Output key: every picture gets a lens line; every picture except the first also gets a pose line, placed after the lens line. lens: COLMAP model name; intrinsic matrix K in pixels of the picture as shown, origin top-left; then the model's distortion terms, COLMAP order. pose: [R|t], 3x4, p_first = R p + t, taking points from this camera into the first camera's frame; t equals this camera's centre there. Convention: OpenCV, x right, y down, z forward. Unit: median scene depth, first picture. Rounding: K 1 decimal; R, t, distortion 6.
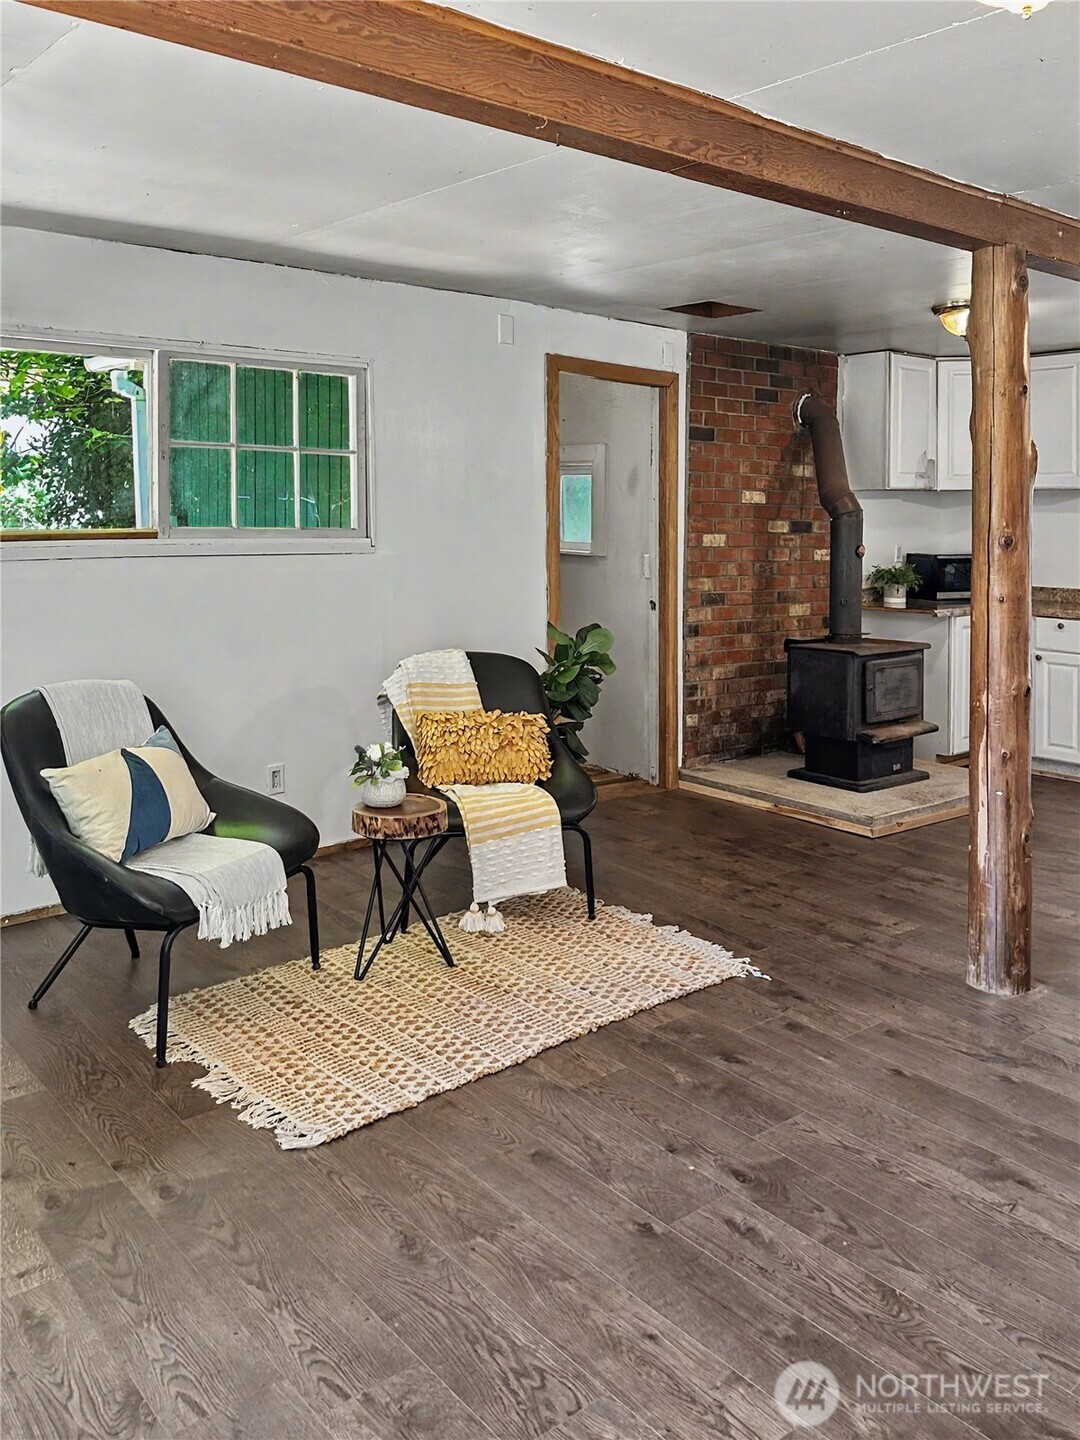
lens RADIAL K [[1207.1, 0, 542.4], [0, 1207.1, 554.8], [0, 0, 1]] dist [0.107448, -0.144046]
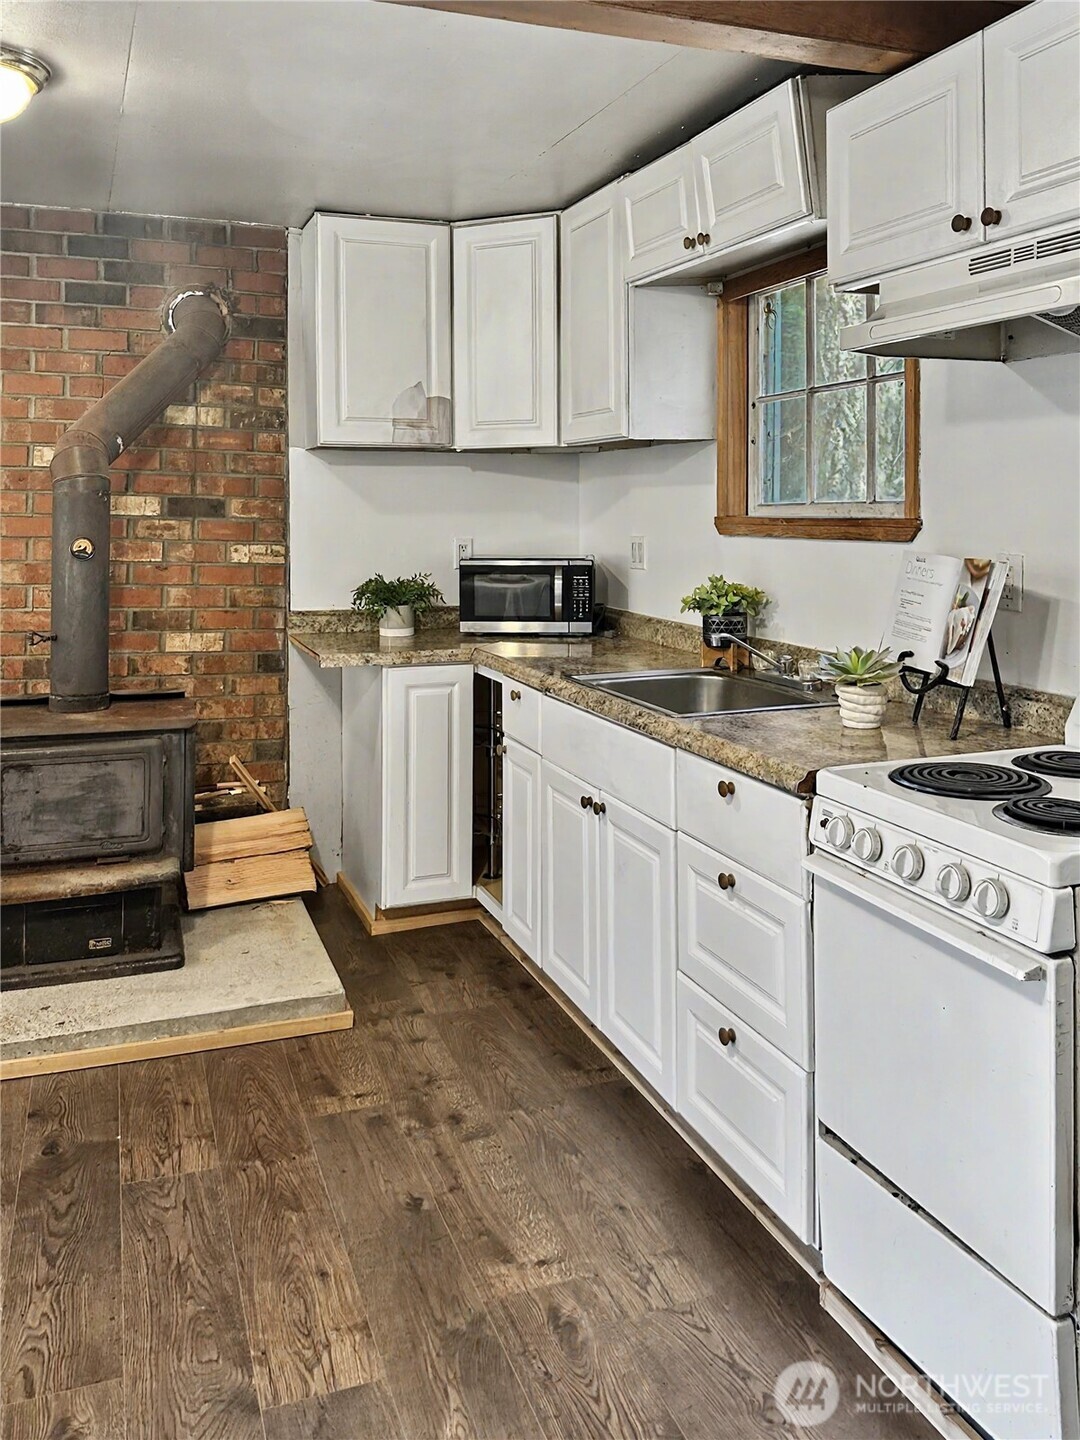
lens RADIAL K [[1151.1, 0, 544.3], [0, 1151.1, 547.3], [0, 0, 1]] dist [-0.008351, -0.008992]
pose [[0.938739, 0.021761, -0.343942, 0.580392], [-0.020320, 0.999763, 0.007794, -0.010767], [0.344031, -0.000328, 0.938958, 0.516759]]
